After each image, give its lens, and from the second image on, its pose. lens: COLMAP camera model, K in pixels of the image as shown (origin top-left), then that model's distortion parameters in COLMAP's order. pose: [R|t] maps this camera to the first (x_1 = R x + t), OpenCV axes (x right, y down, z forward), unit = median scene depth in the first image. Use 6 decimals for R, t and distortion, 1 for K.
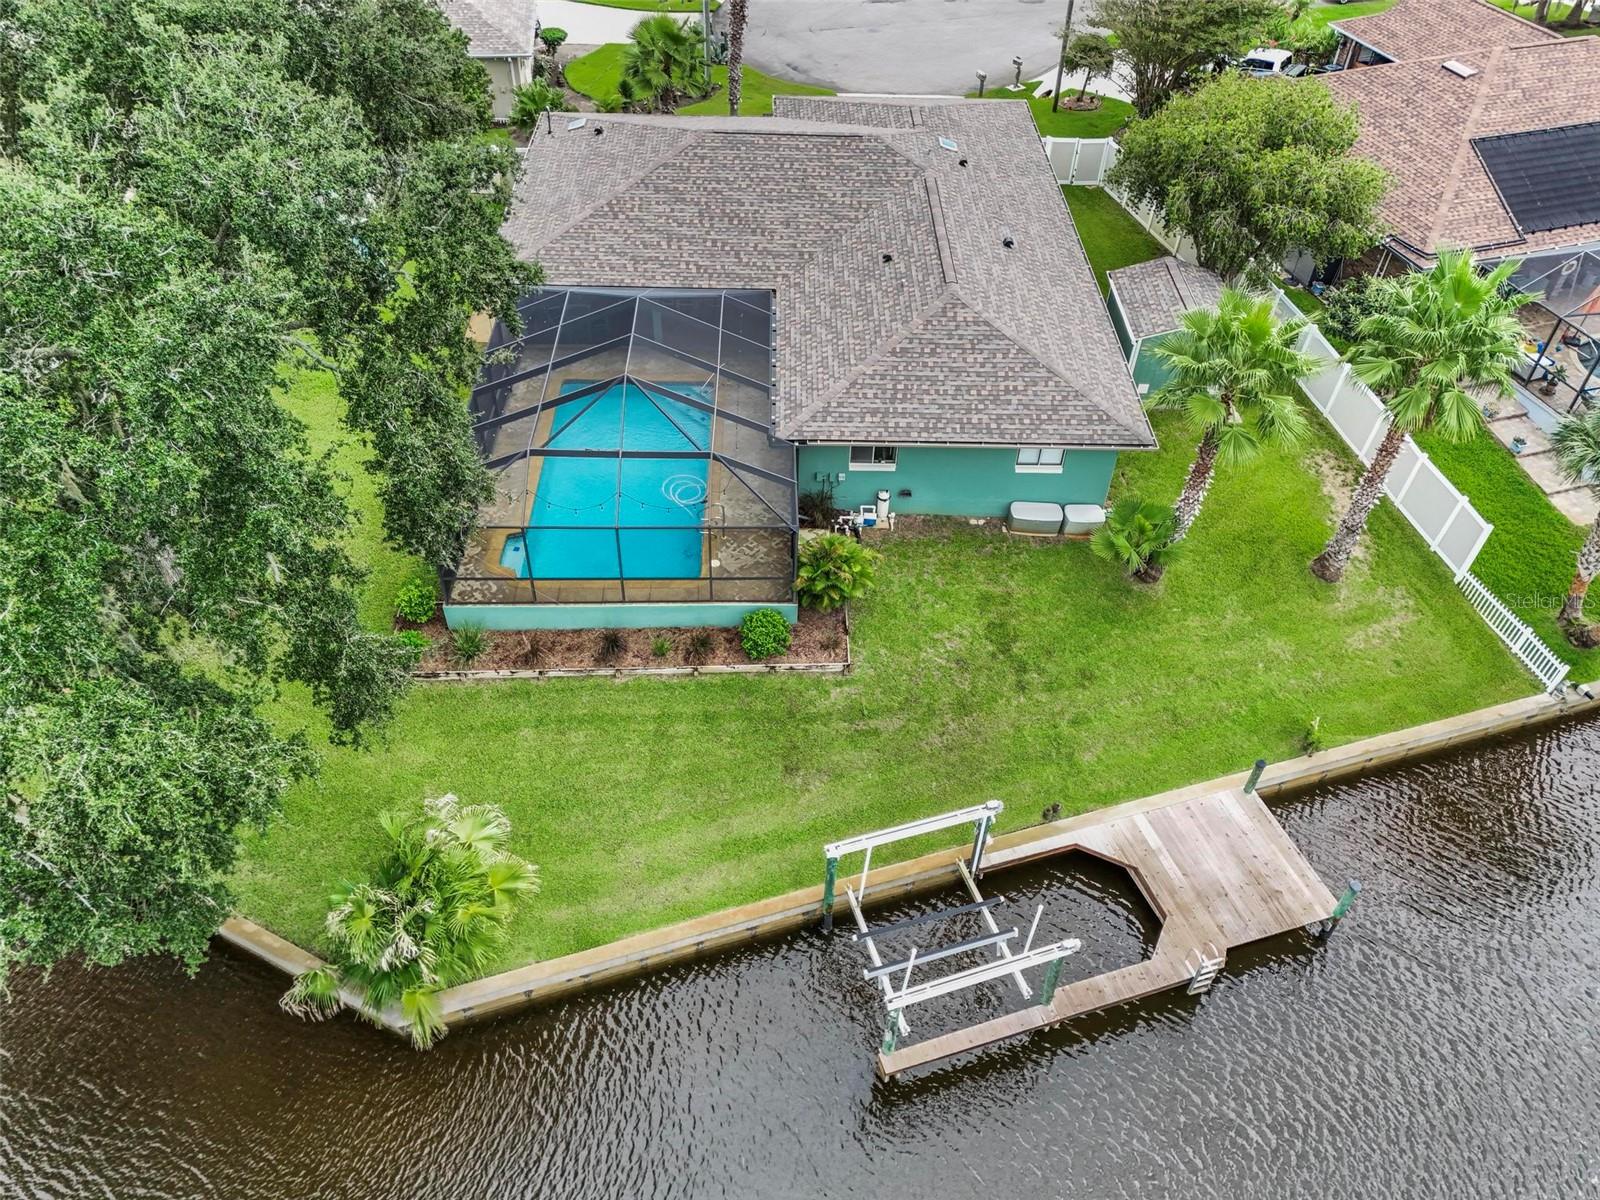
lens RADIAL K [[1169.8, 0, 806.1], [0, 1169.8, 606.7], [0, 0, 1]] dist [0.076266, -0.068782]
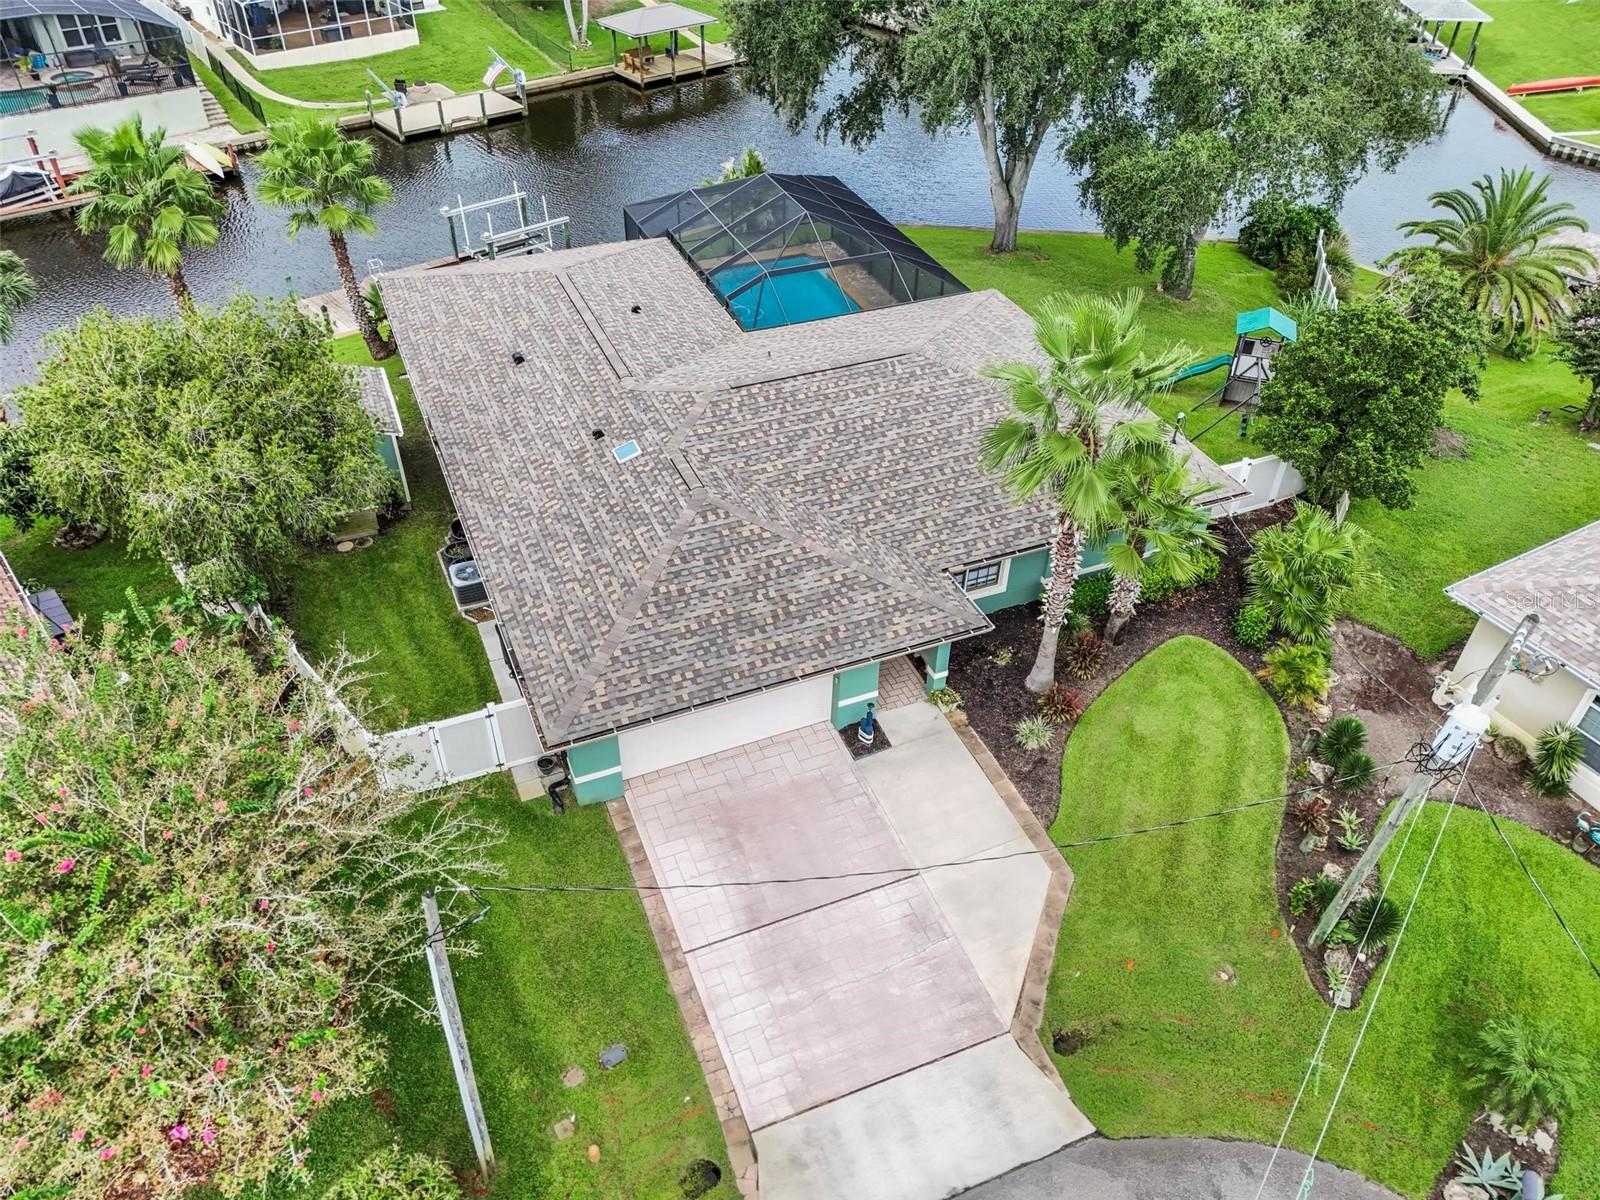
lens RADIAL K [[1169.8, 0, 771.3], [0, 1169.8, 605.8], [0, 0, 1]] dist [0.076266, -0.068782]
pose [[-0.930941, 0.194364, -0.309146, 0.341956], [-0.285868, 0.138869, 0.948153, -1.330588], [0.227217, 0.971050, -0.073717, 1.443353]]
